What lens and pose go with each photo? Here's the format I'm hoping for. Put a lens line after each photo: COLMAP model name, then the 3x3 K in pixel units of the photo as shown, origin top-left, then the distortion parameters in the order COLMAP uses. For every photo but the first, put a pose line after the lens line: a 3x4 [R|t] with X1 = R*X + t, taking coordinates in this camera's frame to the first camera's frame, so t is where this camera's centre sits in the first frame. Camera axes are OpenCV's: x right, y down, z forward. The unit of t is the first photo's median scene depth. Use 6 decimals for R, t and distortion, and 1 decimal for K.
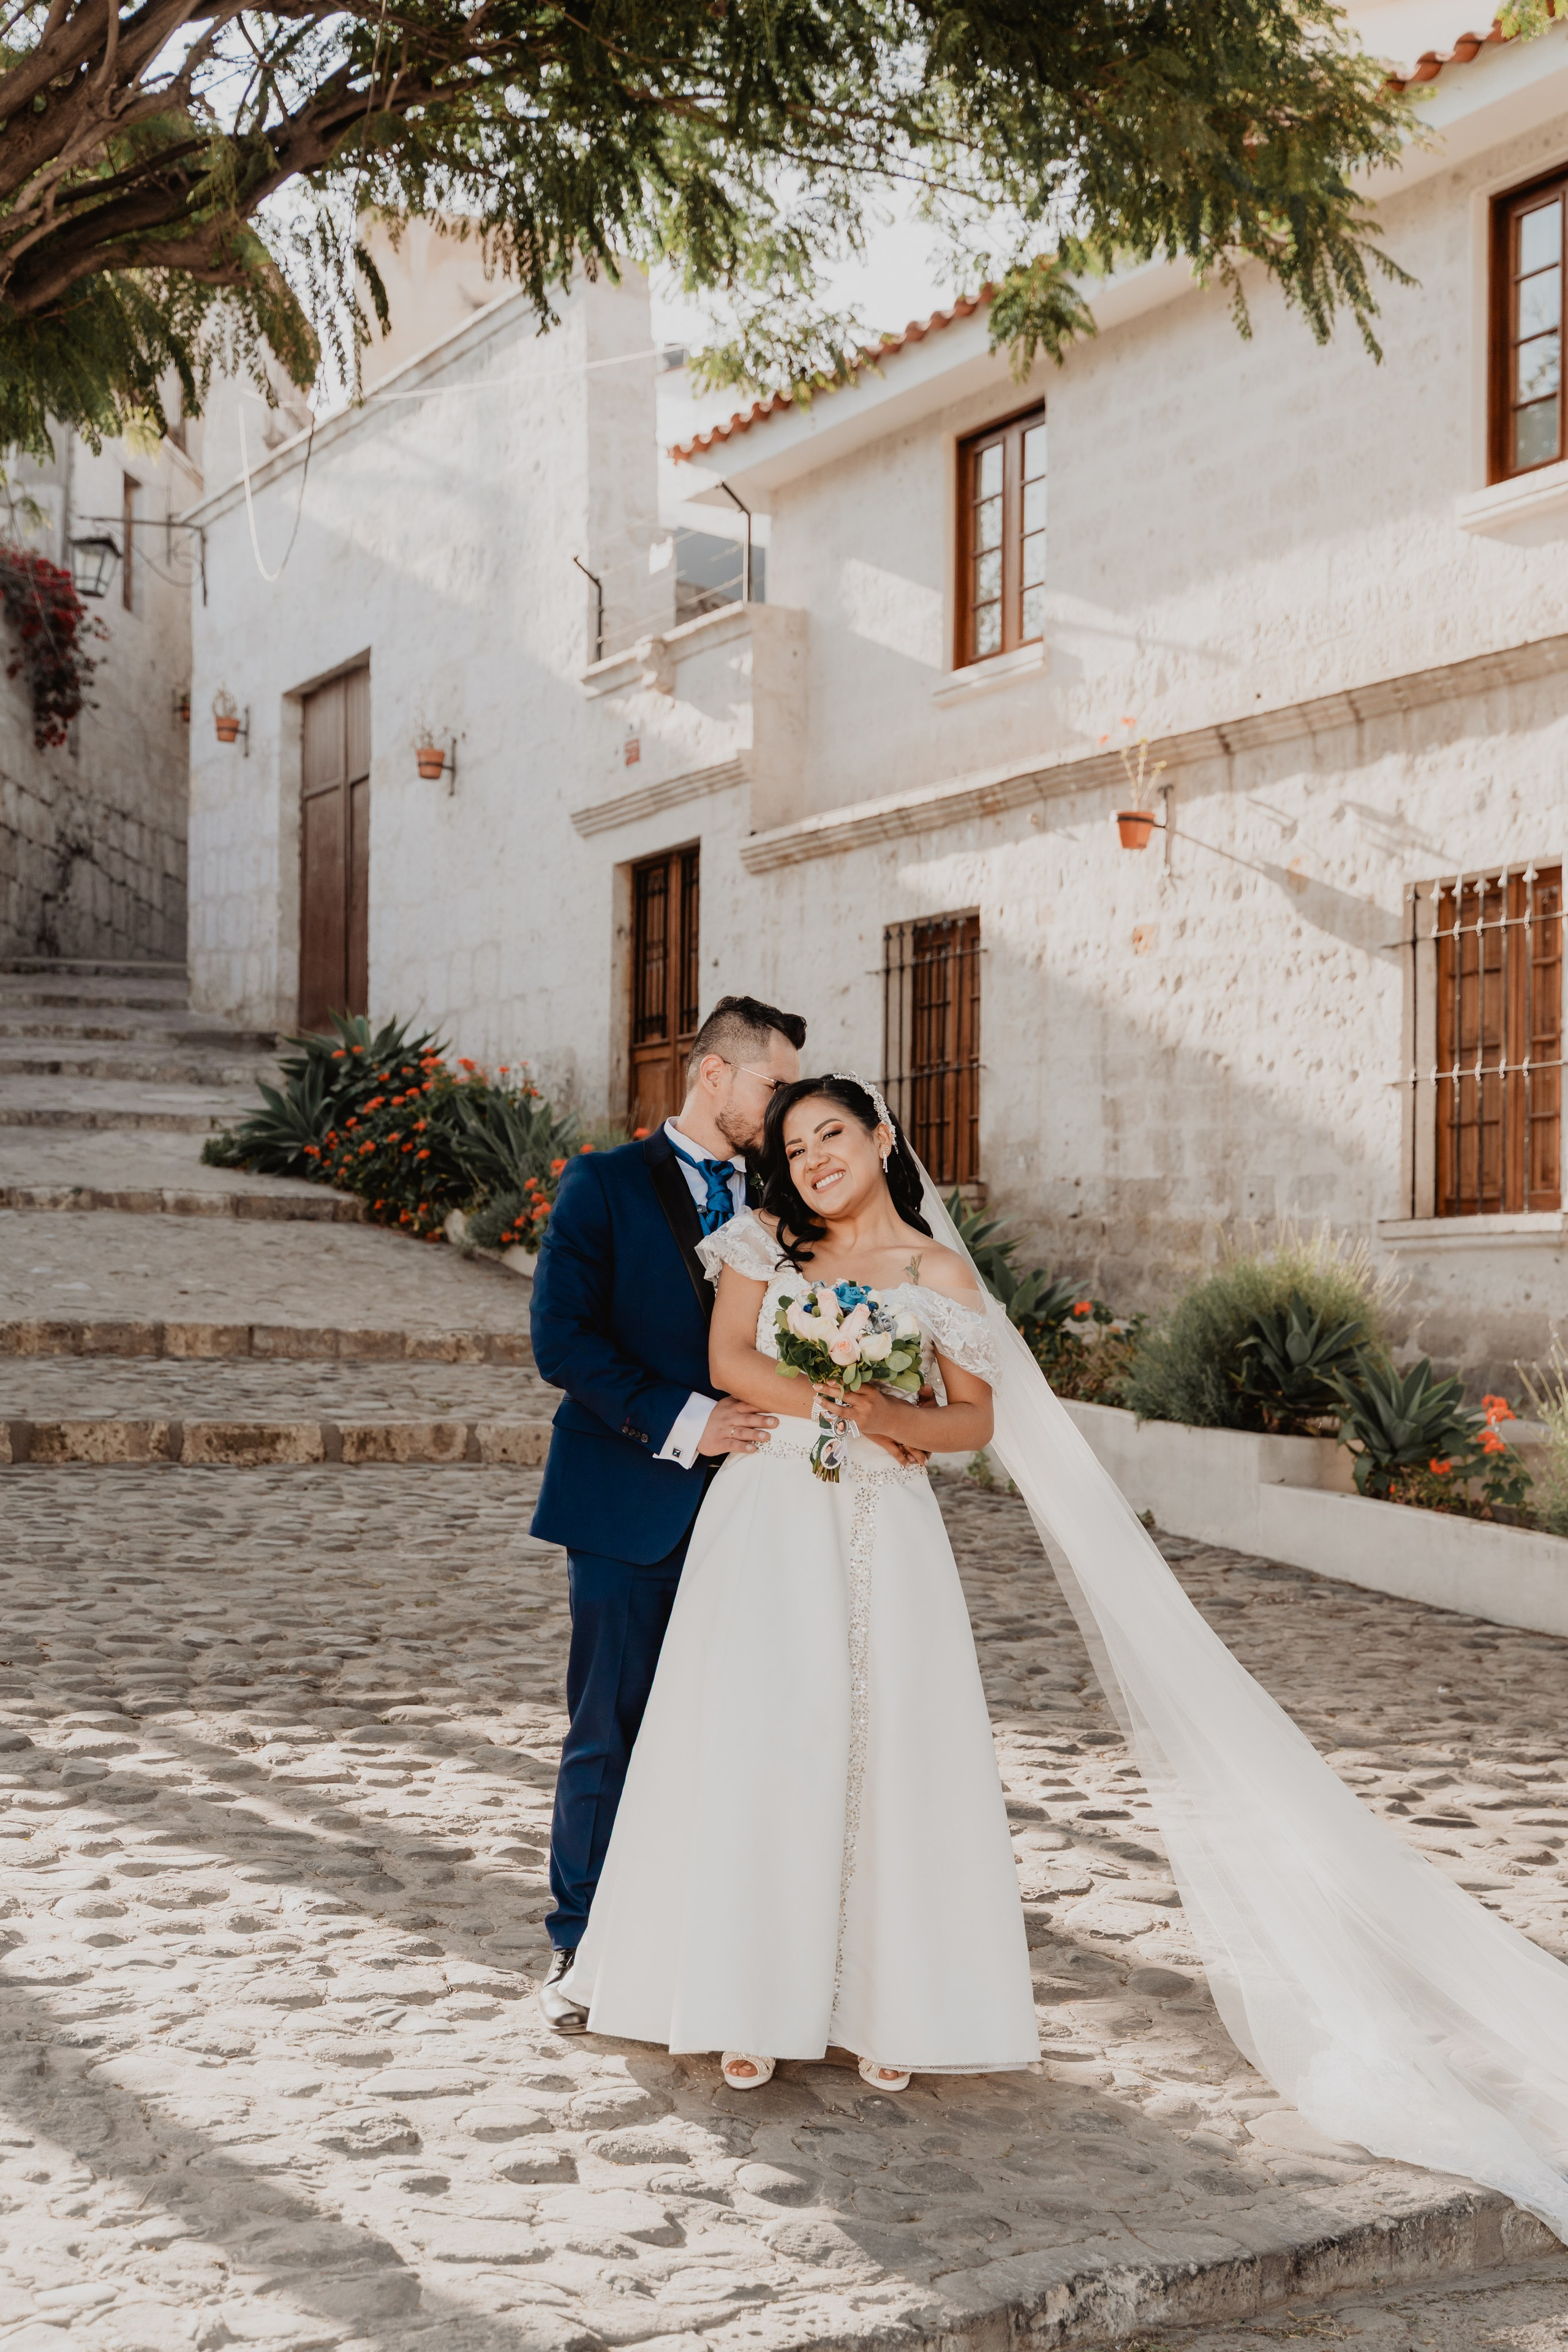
lens RADIAL K [[3308.8, 0, 781.0], [0, 3308.8, 1413.4], [0, 0, 1]] dist [-0.009252, -0.021210]
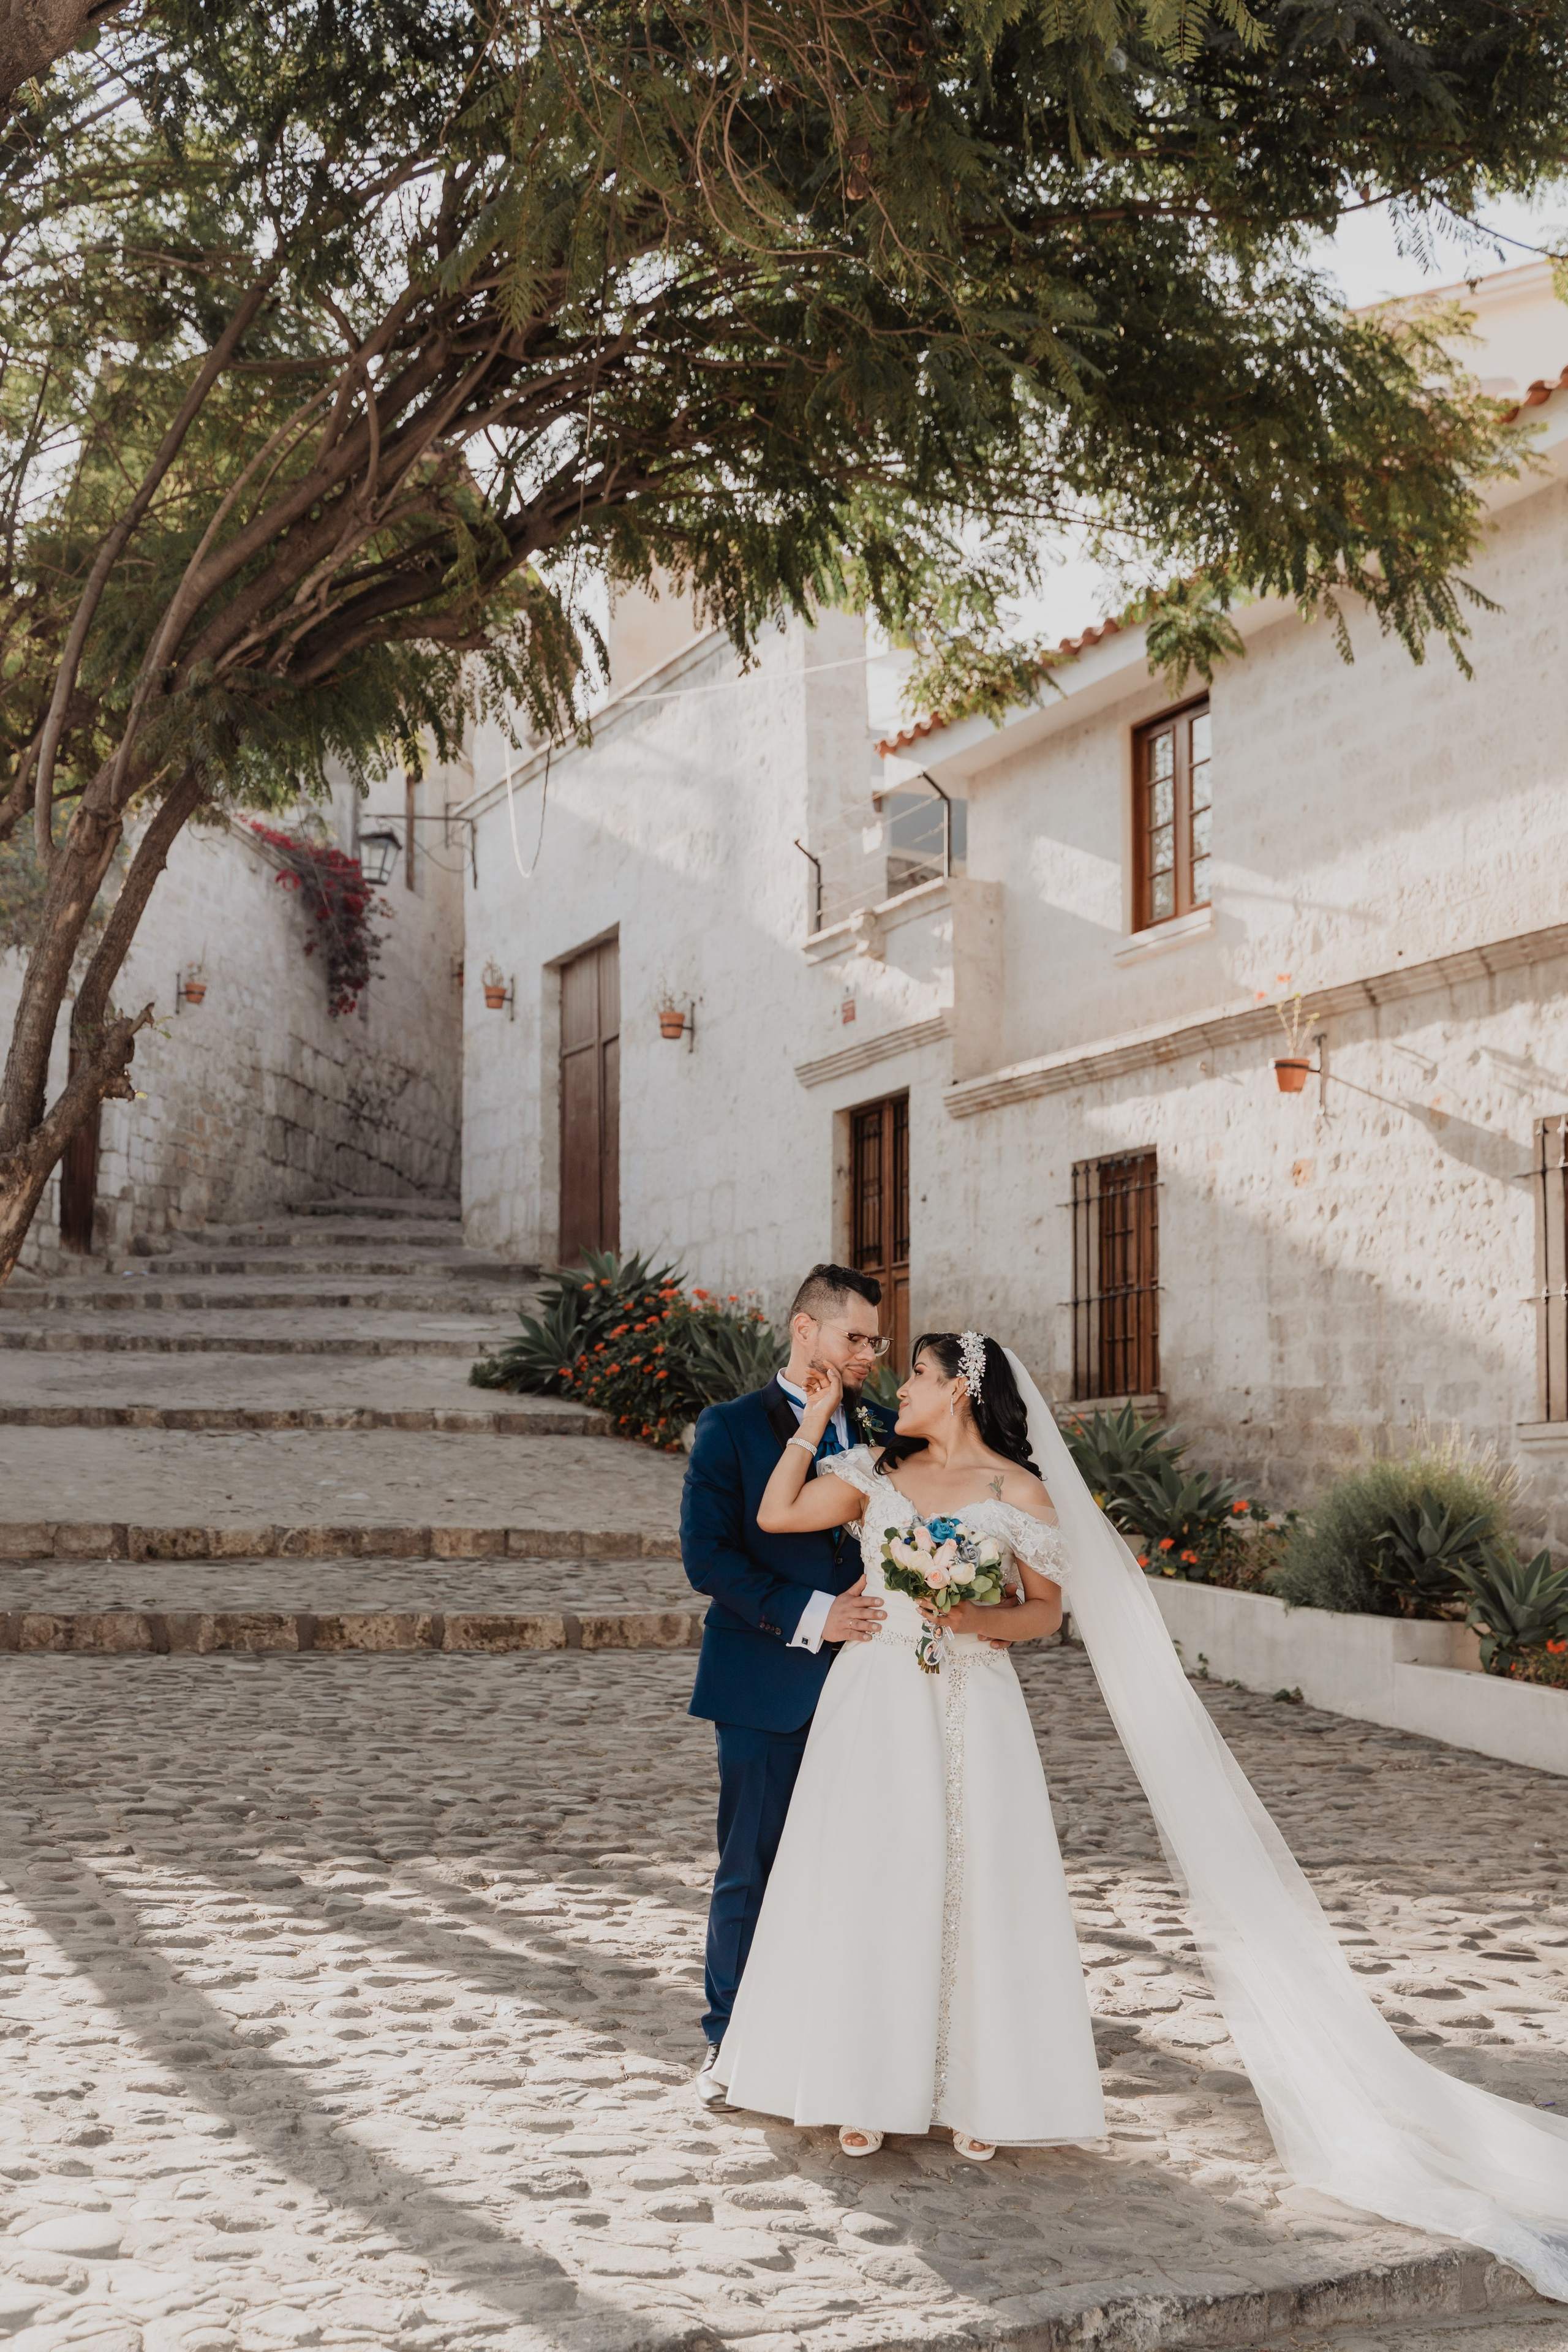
lens RADIAL K [[3145.8, 0, 651.2], [0, 3145.8, 1437.5], [0, 0, 1]] dist [-0.010670, -0.069626]
pose [[0.992200, -0.013626, -0.123911, 0.026370], [0.007099, 0.998571, -0.052962, -0.000389], [0.124455, 0.051669, 0.990879, -0.077370]]
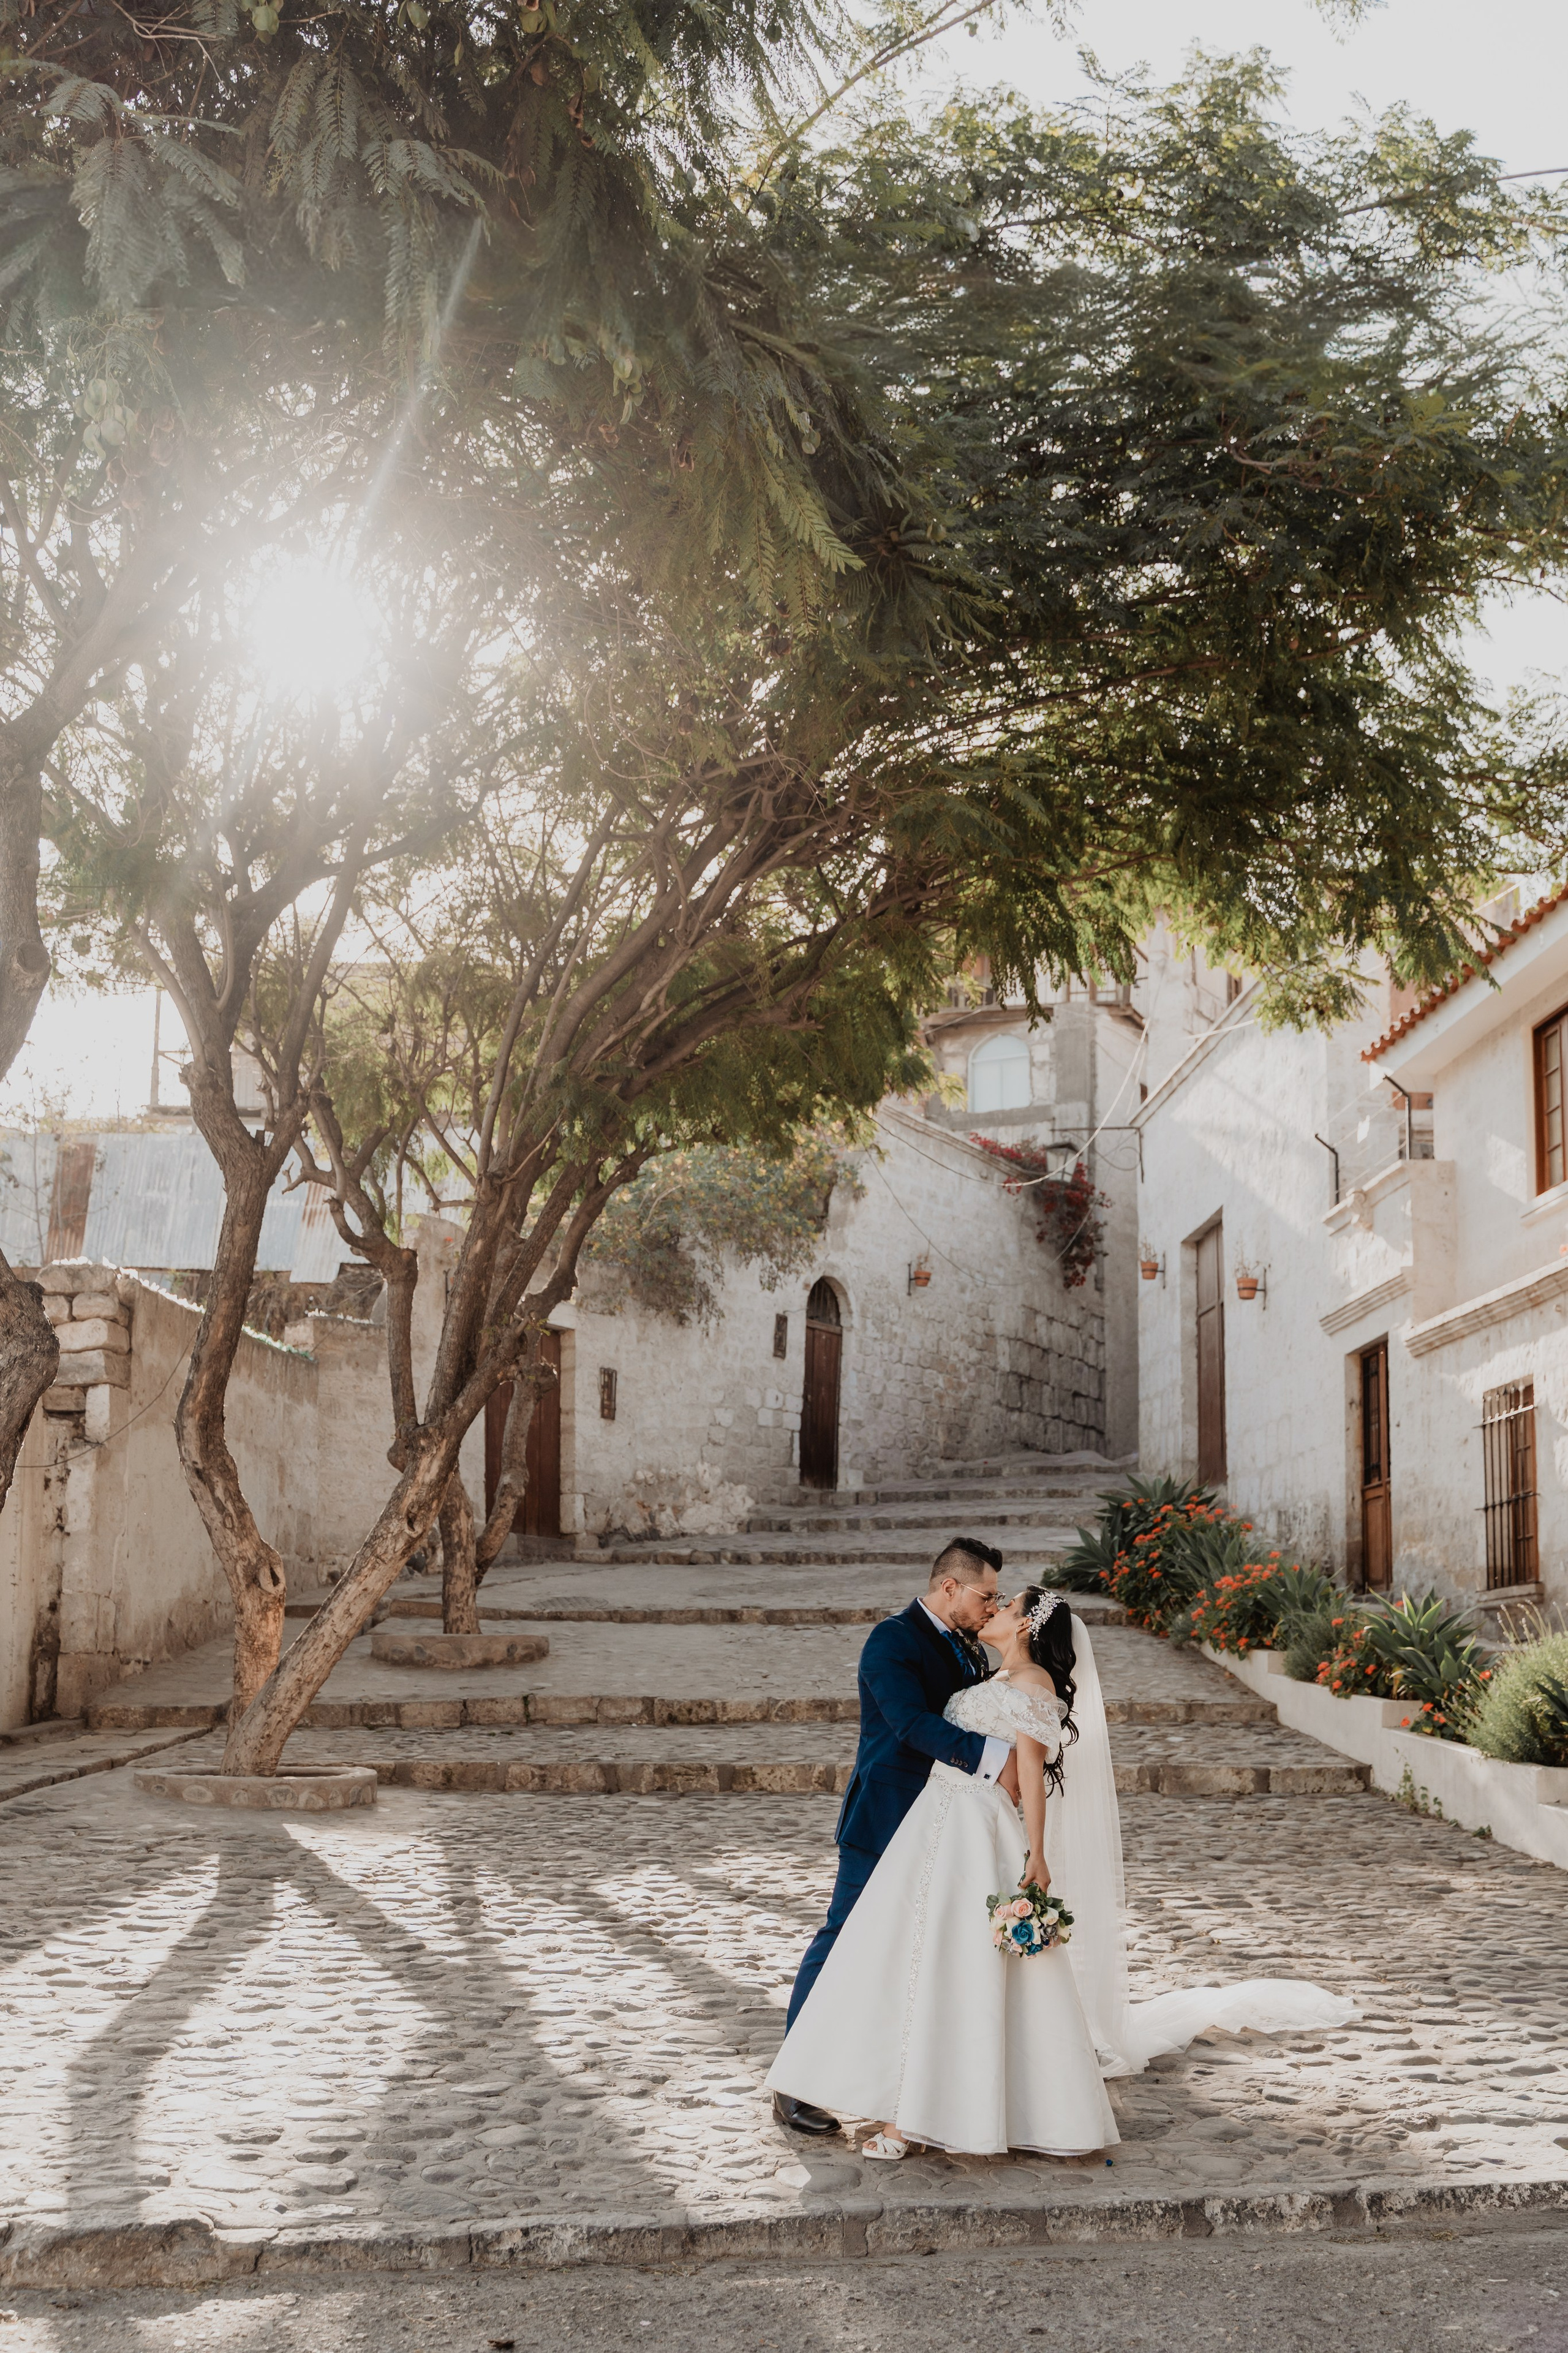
lens RADIAL K [[2717.8, 0, 951.3], [0, 2717.8, 1417.0], [0, 0, 1]] dist [0.010917, -0.032683]
pose [[0.918140, -0.058357, -0.391934, 0.338292], [0.005636, 0.990919, -0.134341, 0.011541], [0.396215, 0.121135, 0.910132, -0.106867]]
